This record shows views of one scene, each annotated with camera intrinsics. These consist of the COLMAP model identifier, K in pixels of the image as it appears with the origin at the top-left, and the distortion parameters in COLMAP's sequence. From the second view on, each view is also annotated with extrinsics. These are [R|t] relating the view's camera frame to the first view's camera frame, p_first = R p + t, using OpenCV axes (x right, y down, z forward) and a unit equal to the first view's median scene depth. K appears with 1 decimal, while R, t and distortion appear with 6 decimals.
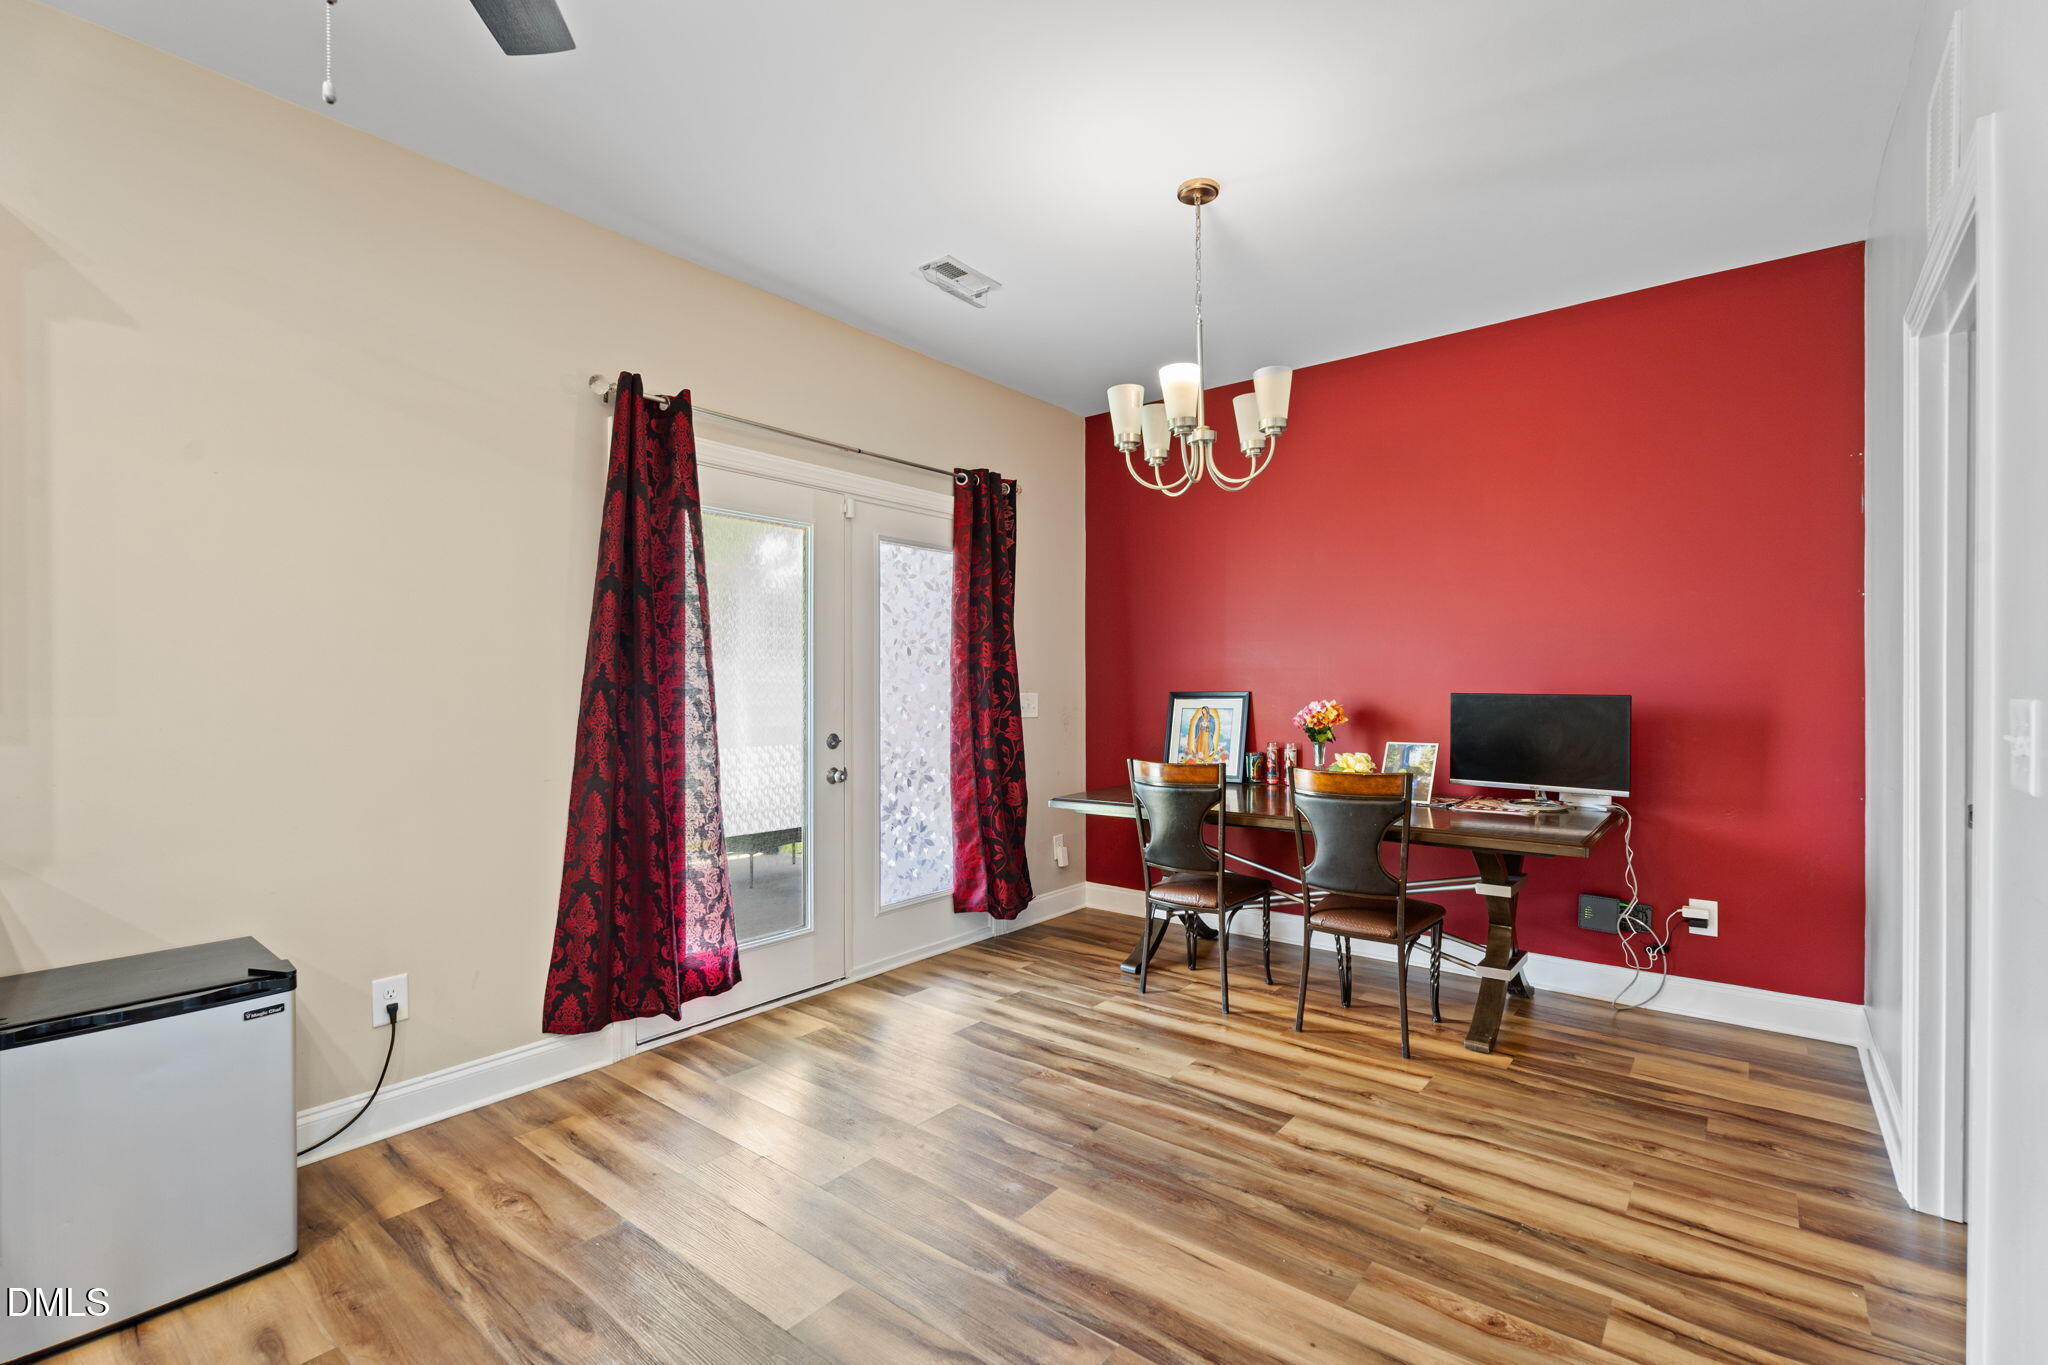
lens RADIAL K [[910.1, 0, 1012.4], [0, 910.1, 691.5], [0, 0, 1]] dist [0.002380, 0.000233]
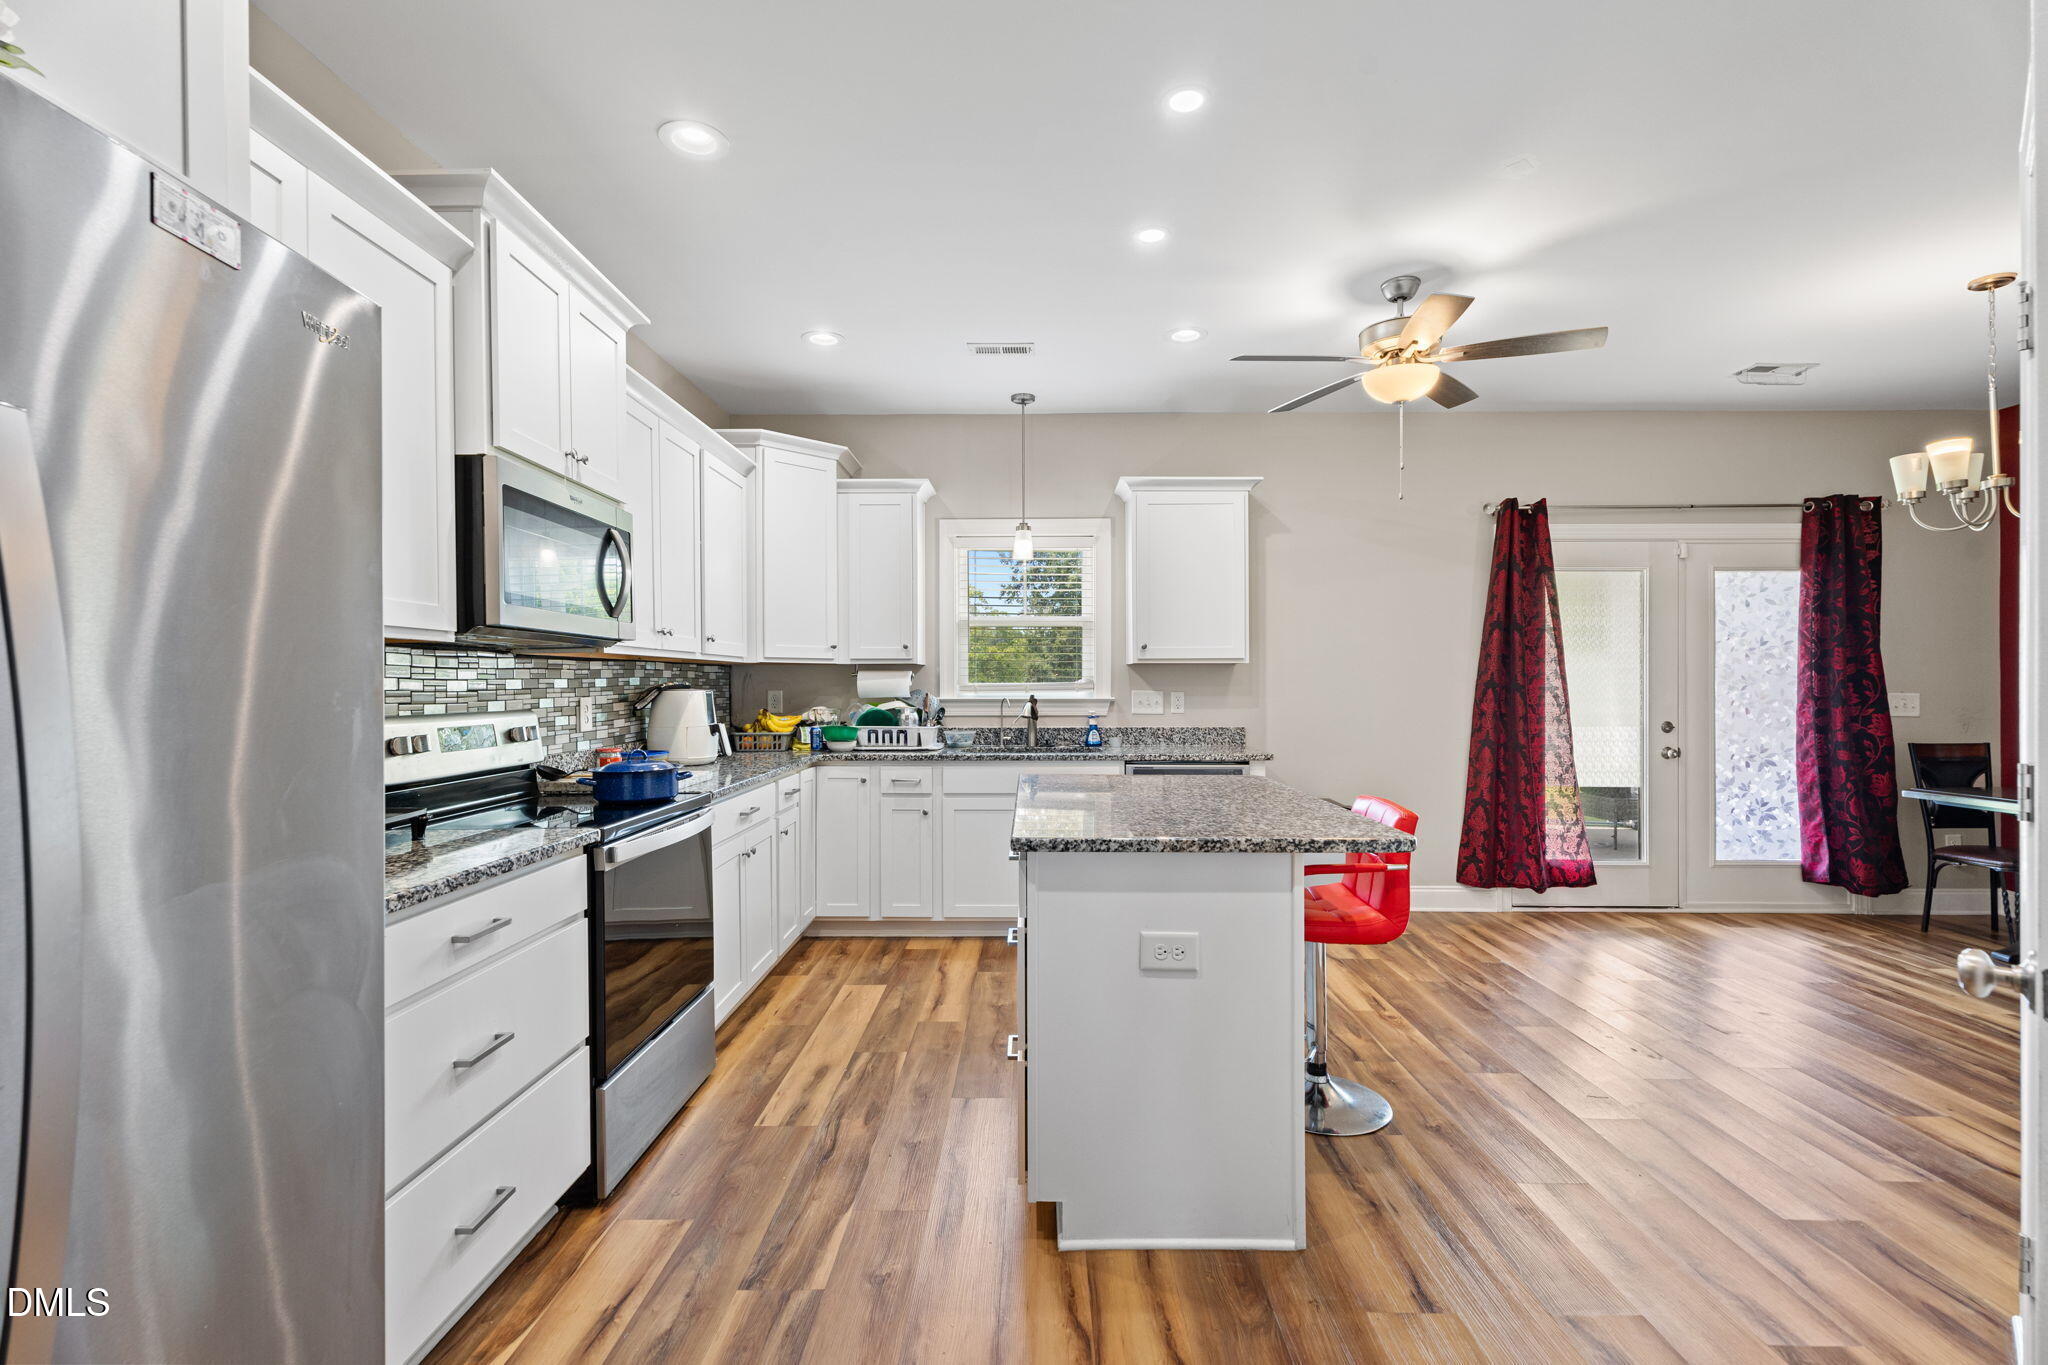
lens RADIAL K [[901.2, 0, 1032.6], [0, 901.2, 672.3], [0, 0, 1]] dist [0.002421, -0.000392]
pose [[0.628620, 0.000190, -0.777713, 0.275566], [-0.007781, 0.999951, -0.006046, -0.010805], [0.777674, 0.009852, 0.628591, -0.622304]]
